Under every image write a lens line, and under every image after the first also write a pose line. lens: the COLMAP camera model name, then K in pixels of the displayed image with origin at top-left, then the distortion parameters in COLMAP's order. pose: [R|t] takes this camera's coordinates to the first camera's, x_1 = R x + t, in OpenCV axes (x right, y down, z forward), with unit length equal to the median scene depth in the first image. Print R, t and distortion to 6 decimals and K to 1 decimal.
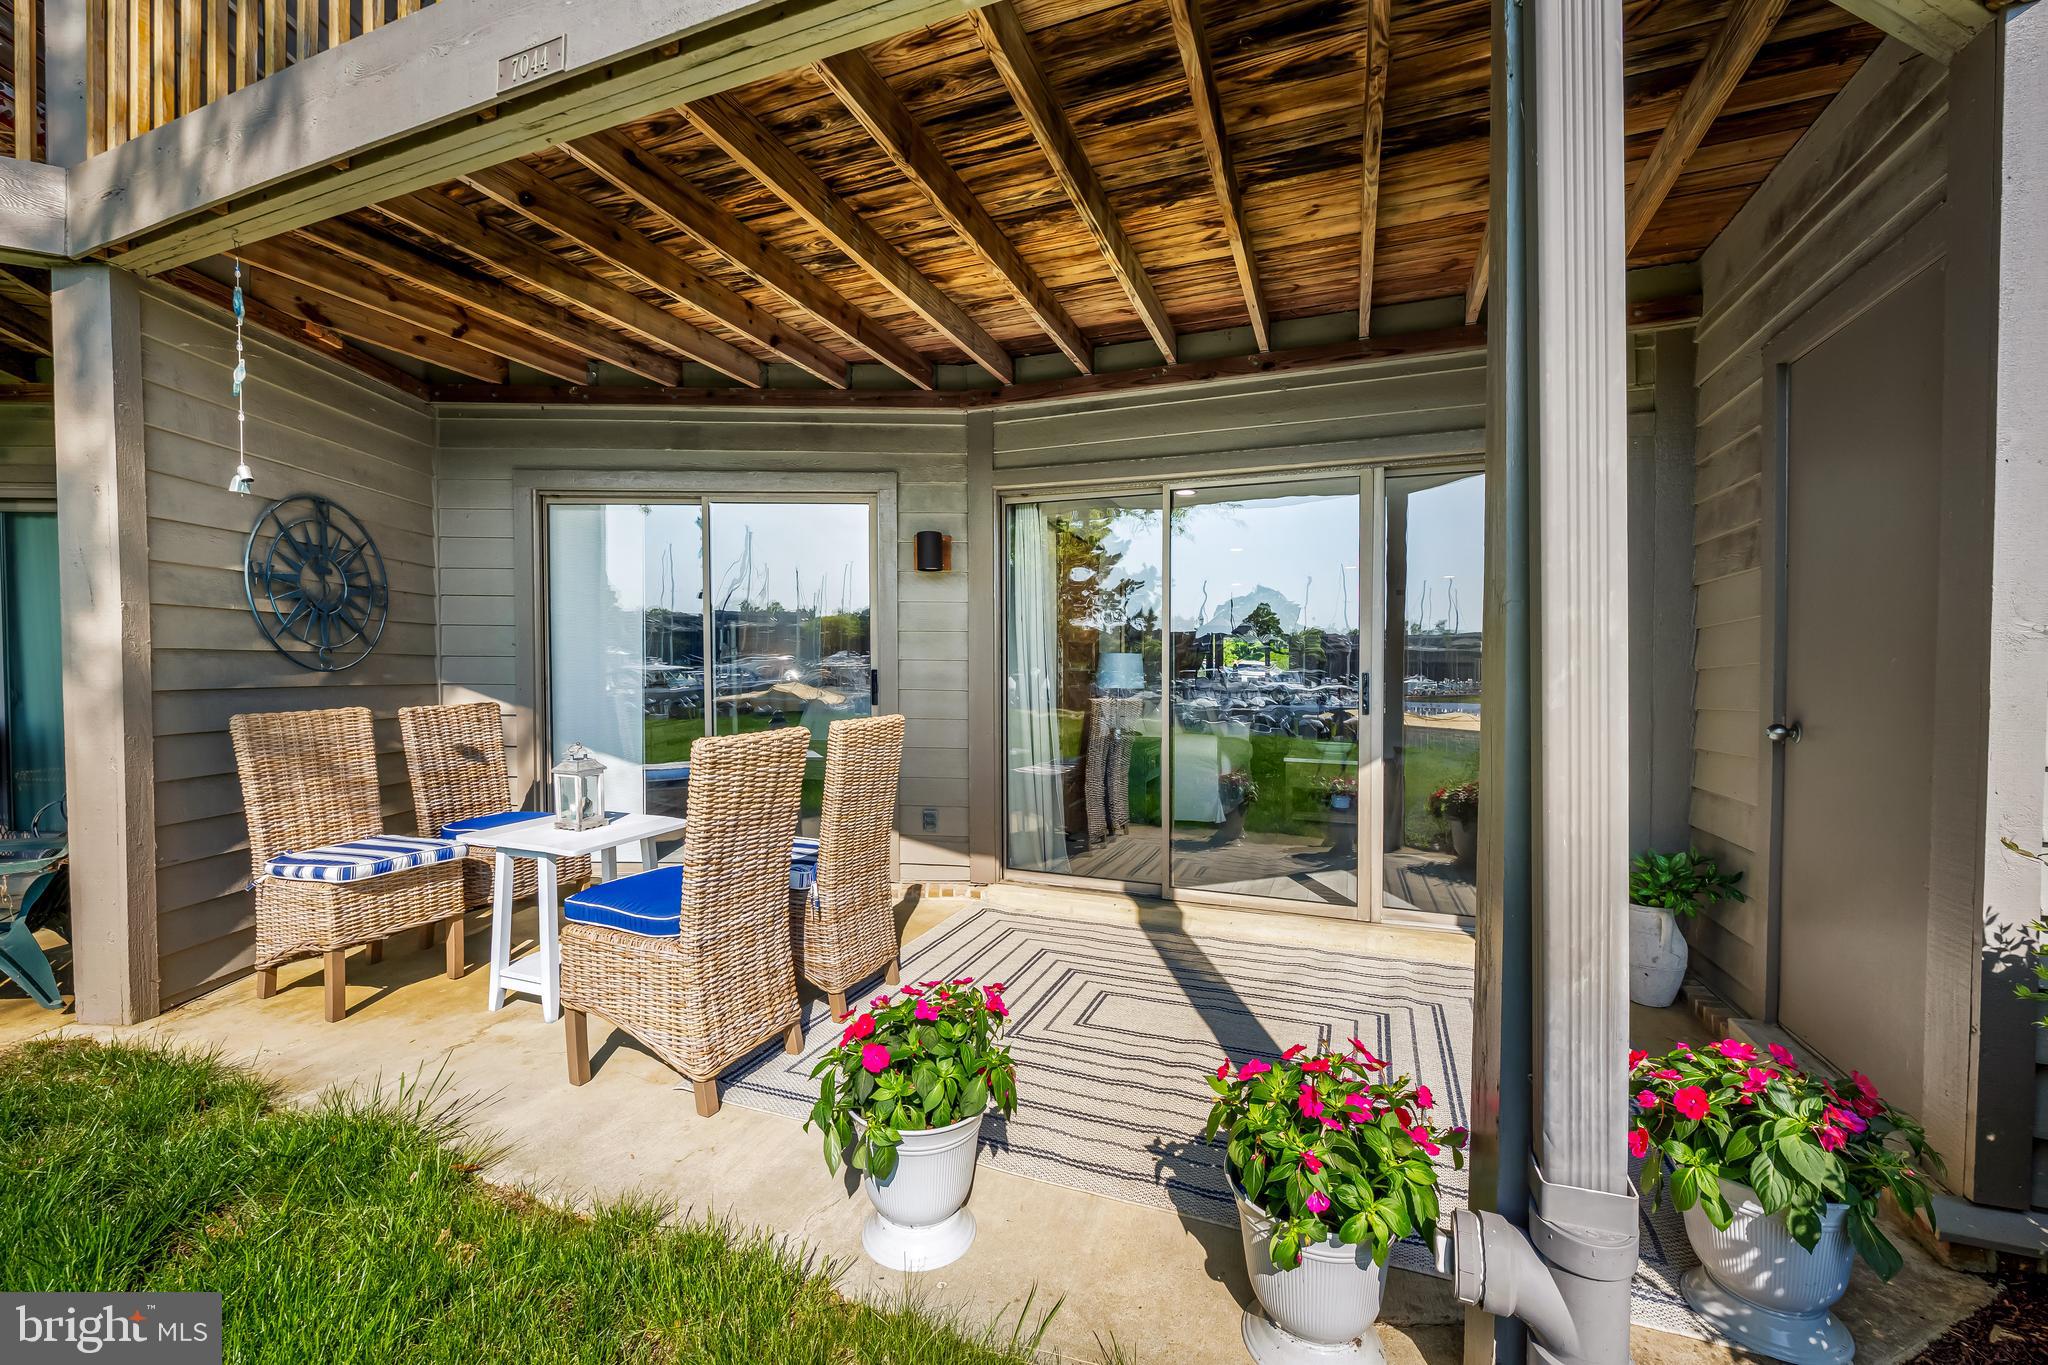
lens RADIAL K [[822.7, 0, 1022.1], [0, 822.7, 662.1], [0, 0, 1]] dist [-0.006509, 0.000321]
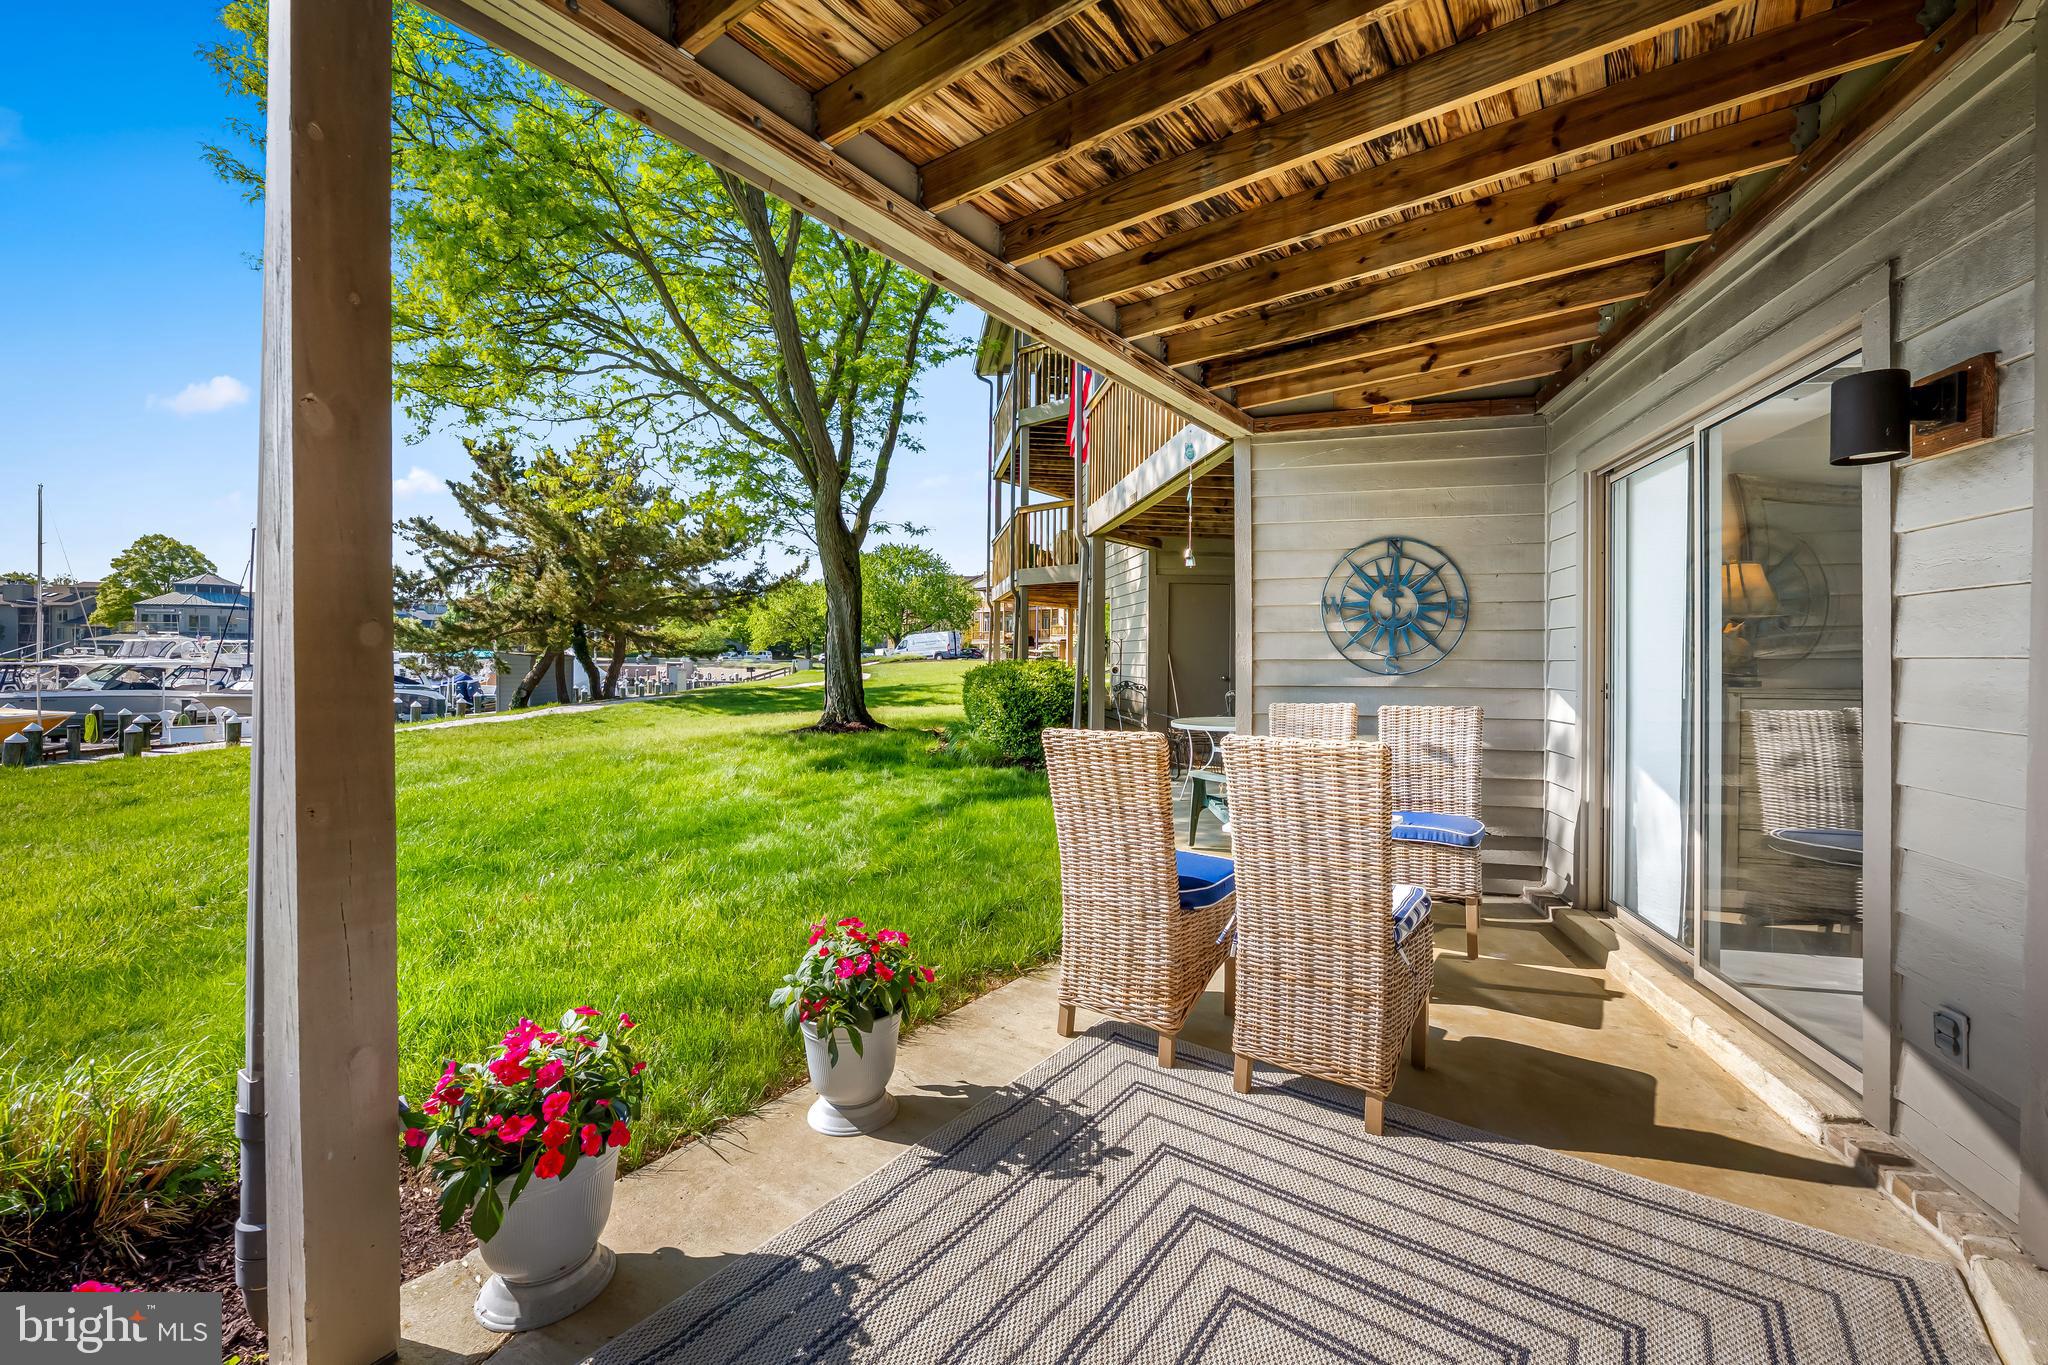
lens RADIAL K [[822.7, 0, 1022.1], [0, 822.7, 662.1], [0, 0, 1]] dist [-0.006509, 0.000321]
pose [[-0.285503, 0.001165, -0.958377, 0.524133], [0.003362, 0.999994, 0.000214, -0.009822], [0.958372, -0.003161, -0.285505, 0.810467]]
